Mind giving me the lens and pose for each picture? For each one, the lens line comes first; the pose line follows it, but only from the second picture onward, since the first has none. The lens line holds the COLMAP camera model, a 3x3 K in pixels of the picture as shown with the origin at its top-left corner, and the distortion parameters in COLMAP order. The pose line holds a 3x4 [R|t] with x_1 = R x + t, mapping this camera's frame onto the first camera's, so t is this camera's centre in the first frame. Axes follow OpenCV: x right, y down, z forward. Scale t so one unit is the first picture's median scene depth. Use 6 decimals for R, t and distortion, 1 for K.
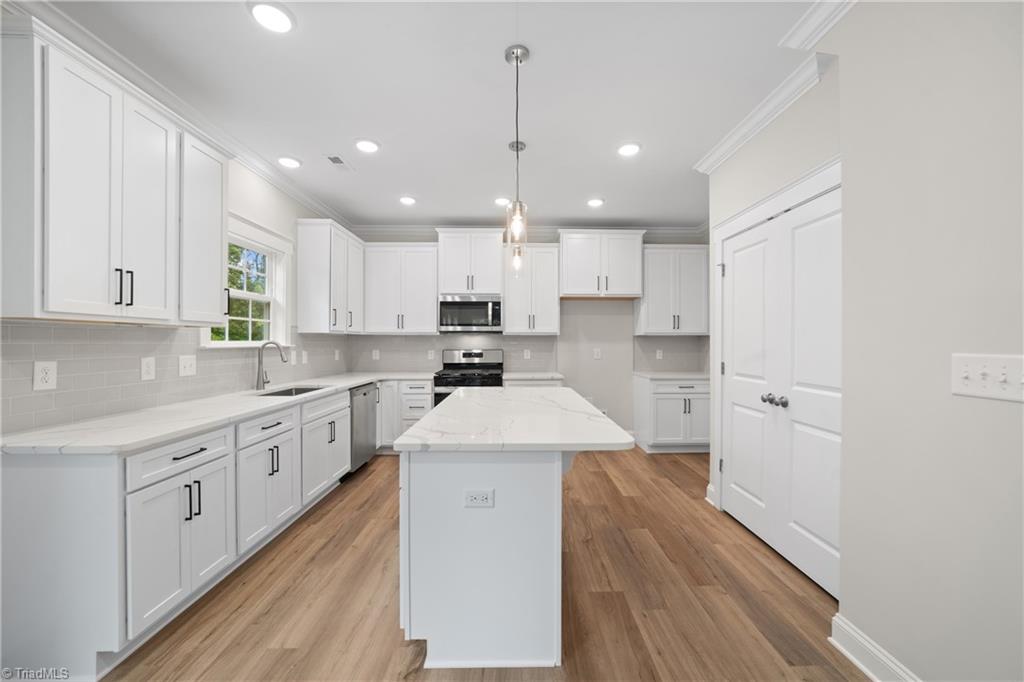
lens RADIAL K [[389.2, 0, 523.1], [0, 389.2, 340.6], [0, 0, 1]] dist [-0.001640, -0.000125]
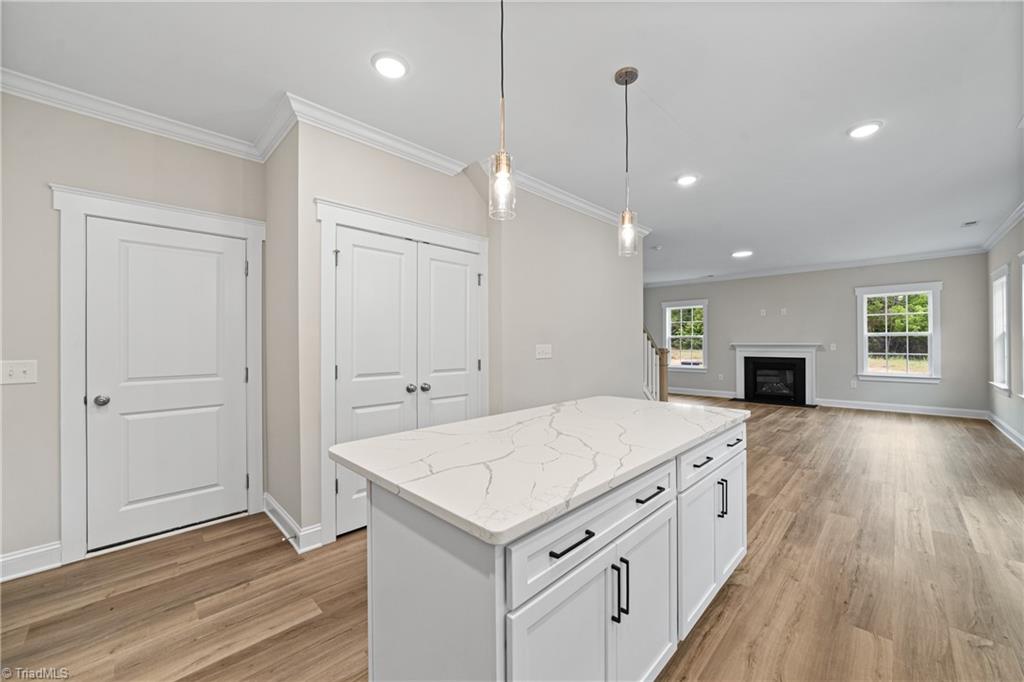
lens RADIAL K [[396.5, 0, 518.6], [0, 396.5, 344.1], [0, 0, 1]] dist [-0.000278, 0.000147]
pose [[-0.693219, -0.002810, 0.720722, -0.398701], [0.000634, 0.999990, 0.004508, 0.005251], [-0.720727, 0.003582, -0.693210, 1.330476]]
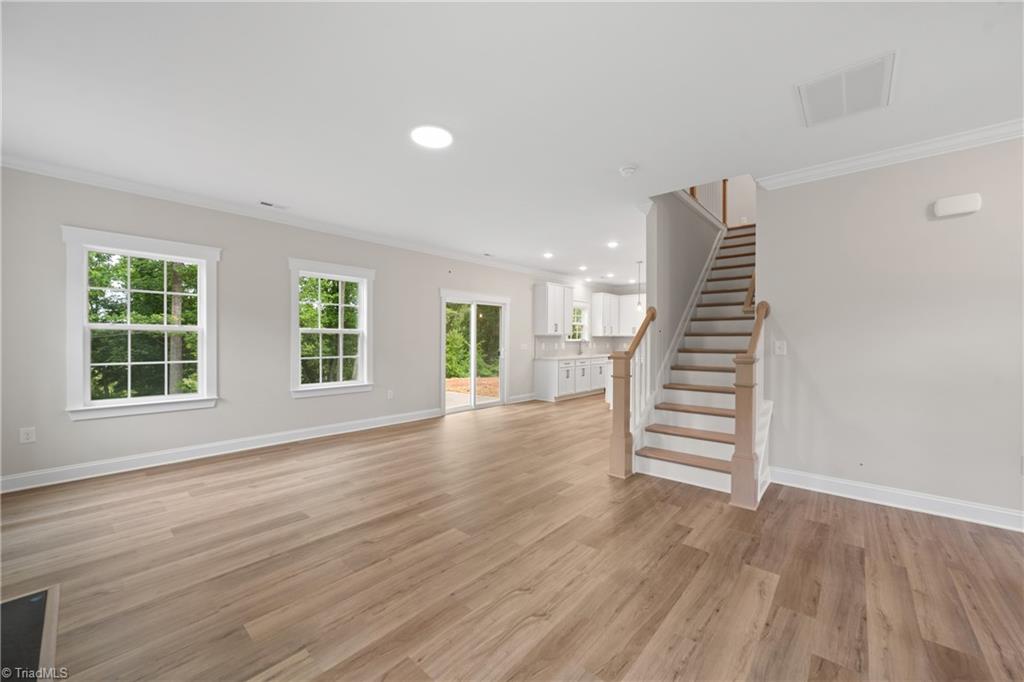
lens RADIAL K [[396.5, 0, 518.6], [0, 396.5, 344.1], [0, 0, 1]] dist [-0.000278, 0.000147]
pose [[0.734877, 0.010600, -0.678117, 1.115261], [-0.000706, 0.999889, 0.014865, -0.006348], [0.678200, -0.010445, 0.734803, -1.668379]]
